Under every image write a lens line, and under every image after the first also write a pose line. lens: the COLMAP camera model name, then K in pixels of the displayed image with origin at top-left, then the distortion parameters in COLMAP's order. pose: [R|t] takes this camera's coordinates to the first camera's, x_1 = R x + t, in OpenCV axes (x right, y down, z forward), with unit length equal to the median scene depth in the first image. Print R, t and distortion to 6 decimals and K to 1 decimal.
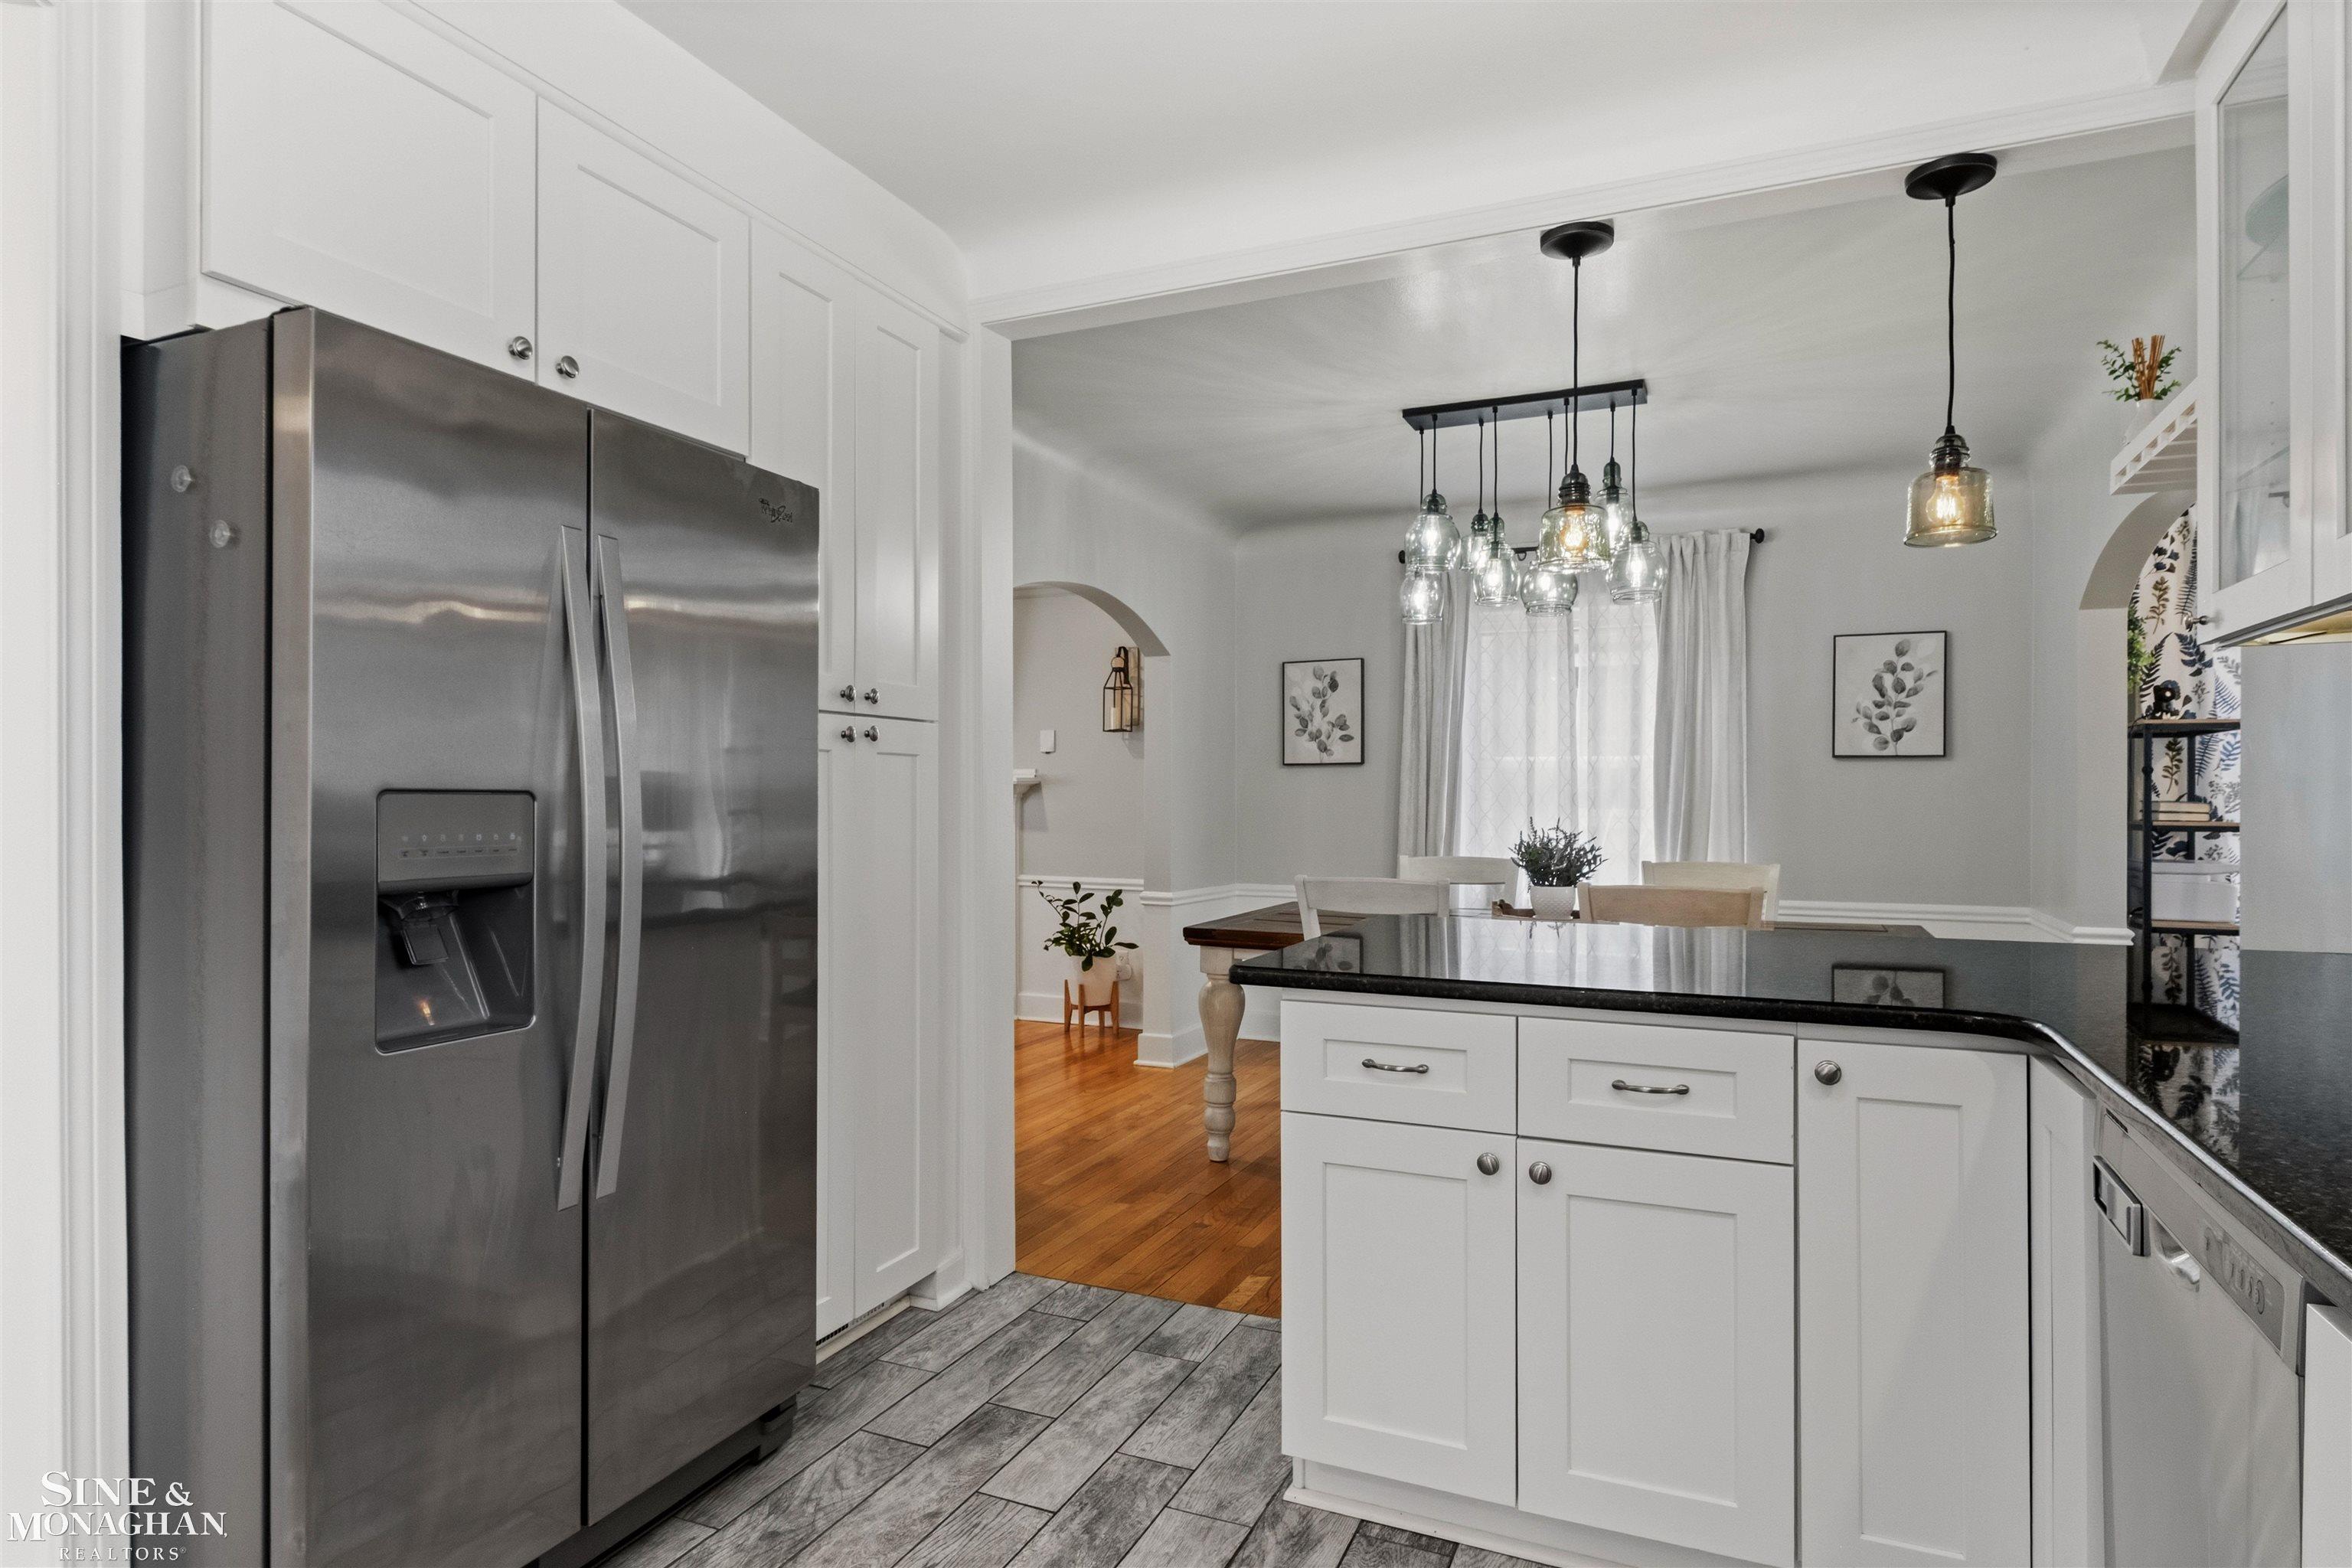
lens RADIAL K [[1339.9, 0, 1169.6], [0, 1339.9, 794.0], [0, 0, 1]] dist [0.001635, 0.000148]
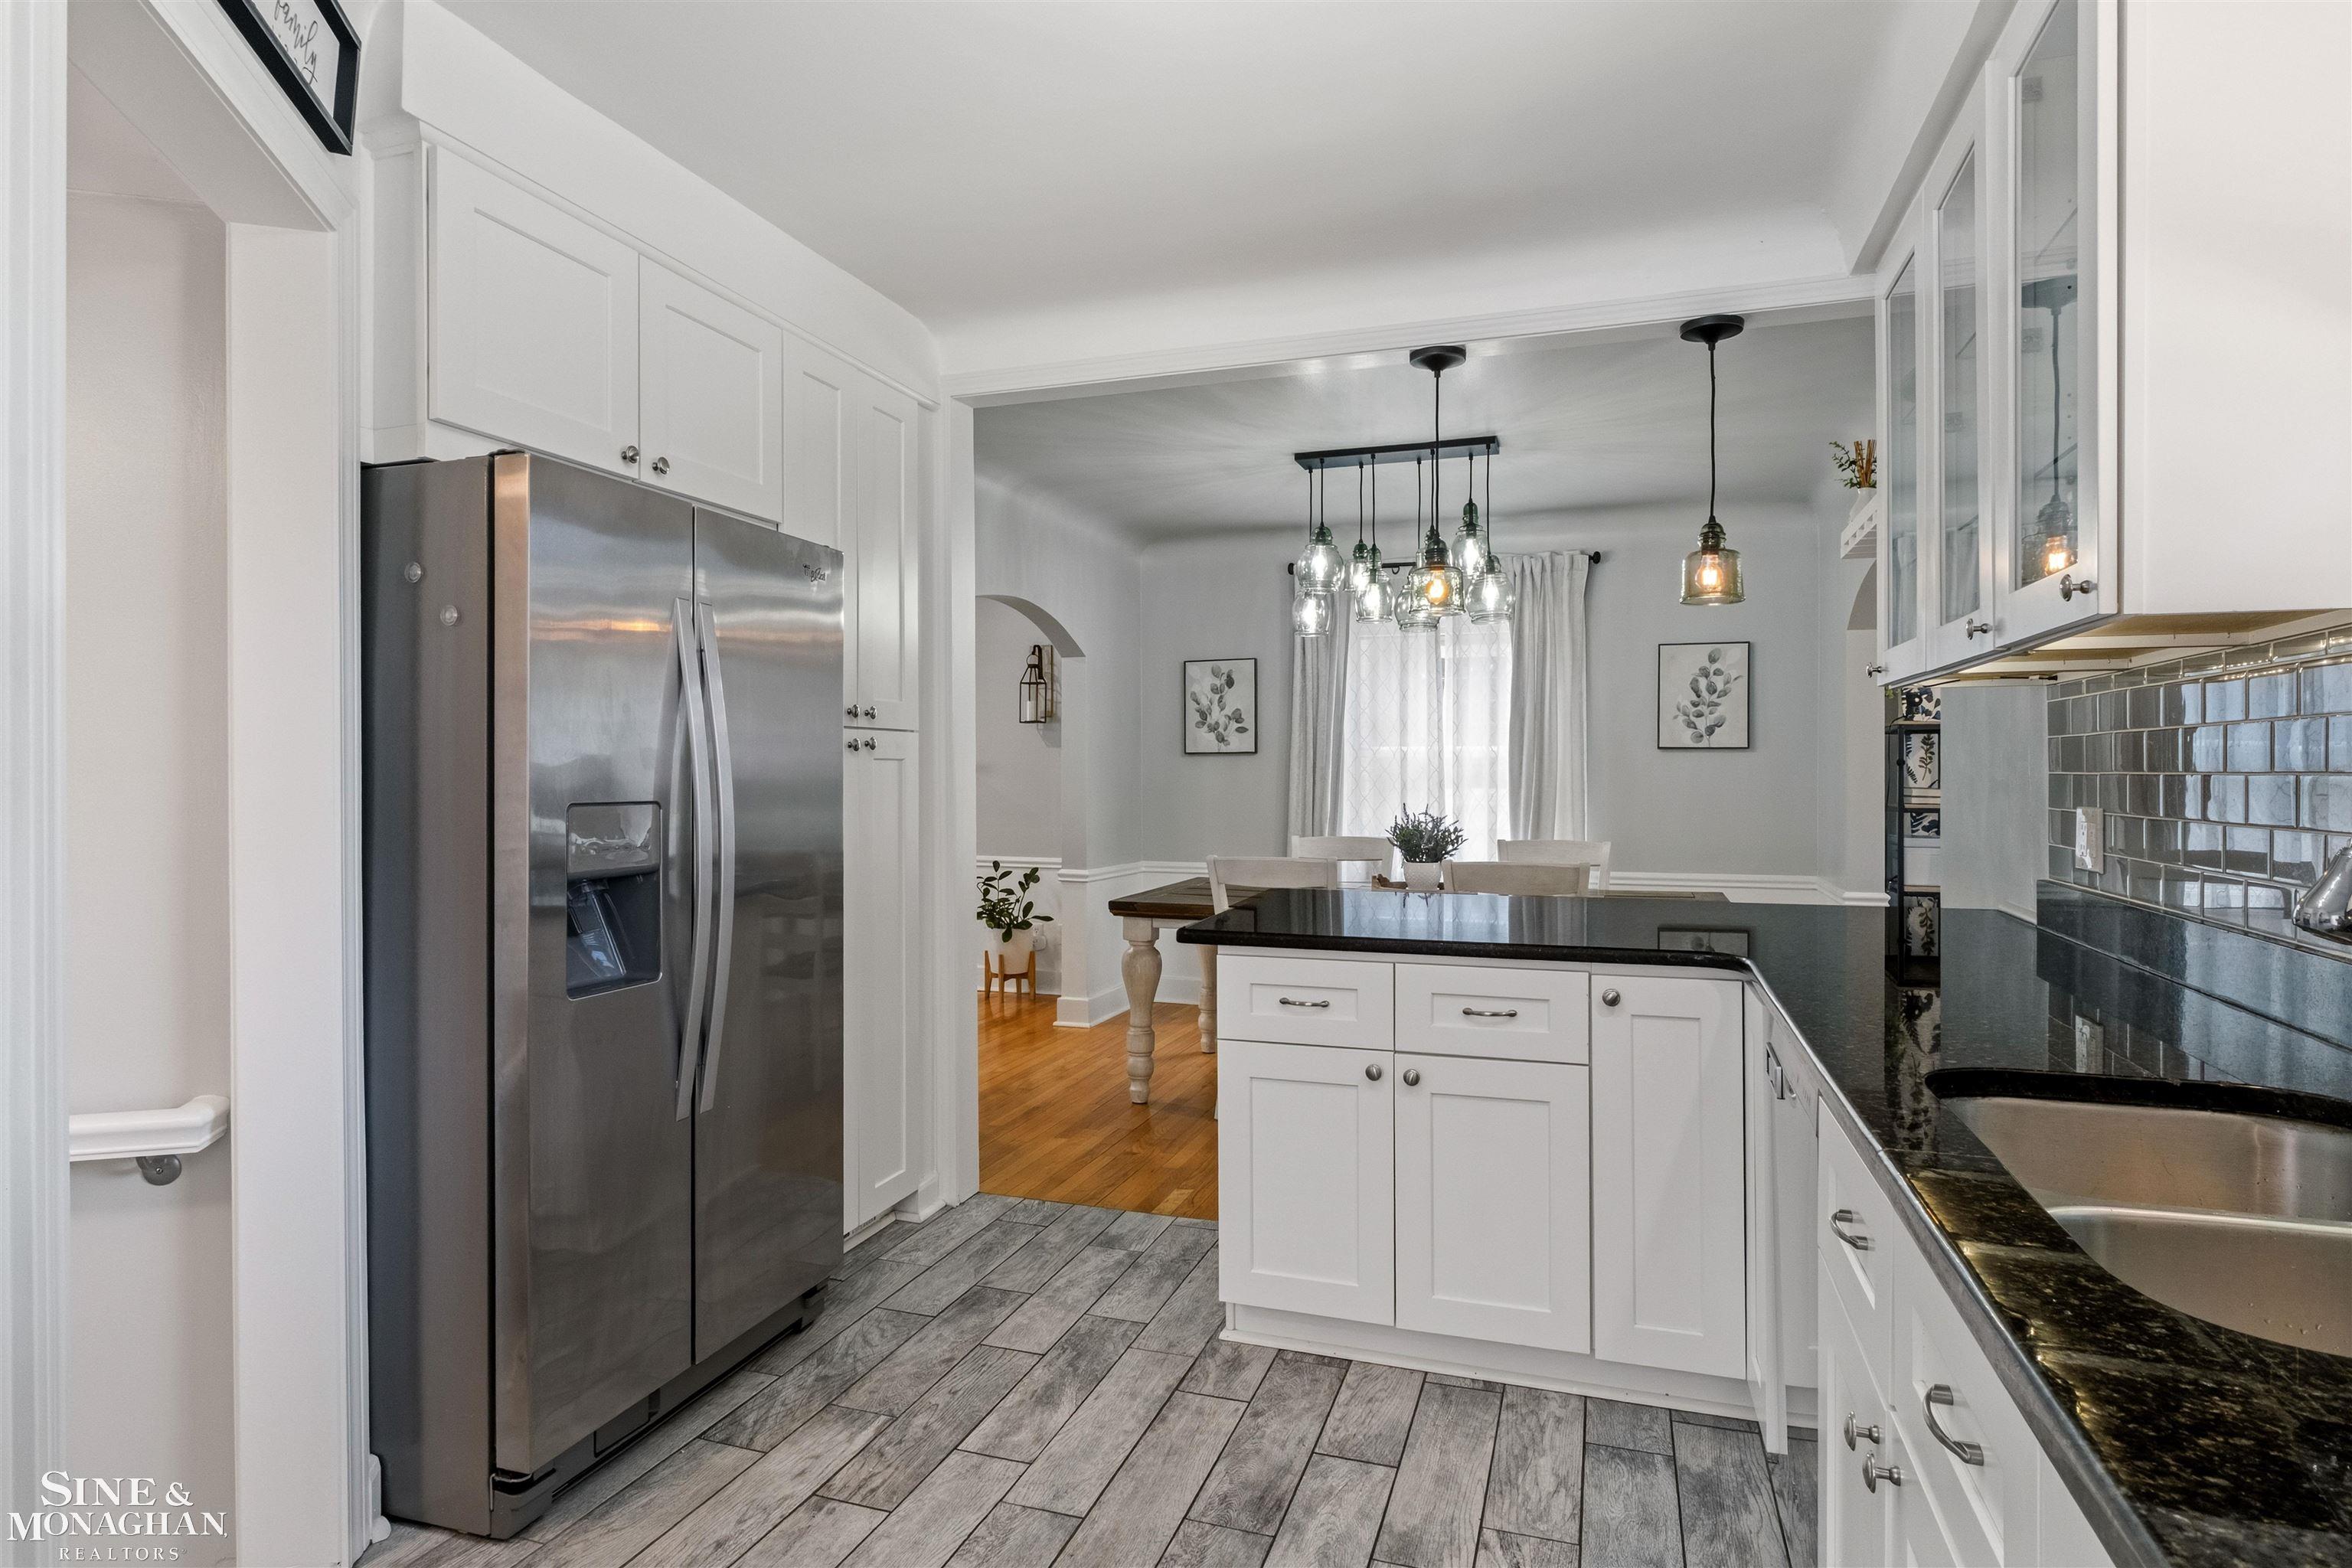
lens RADIAL K [[1211.7, 0, 1184.8], [0, 1211.7, 774.9], [0, 0, 1]] dist [-0.003151, -0.000314]
pose [[0.996442, -0.002365, 0.084243, -0.031195], [0.002733, 0.999987, -0.004253, -0.010945], [-0.084232, 0.004468, 0.996436, -0.116105]]
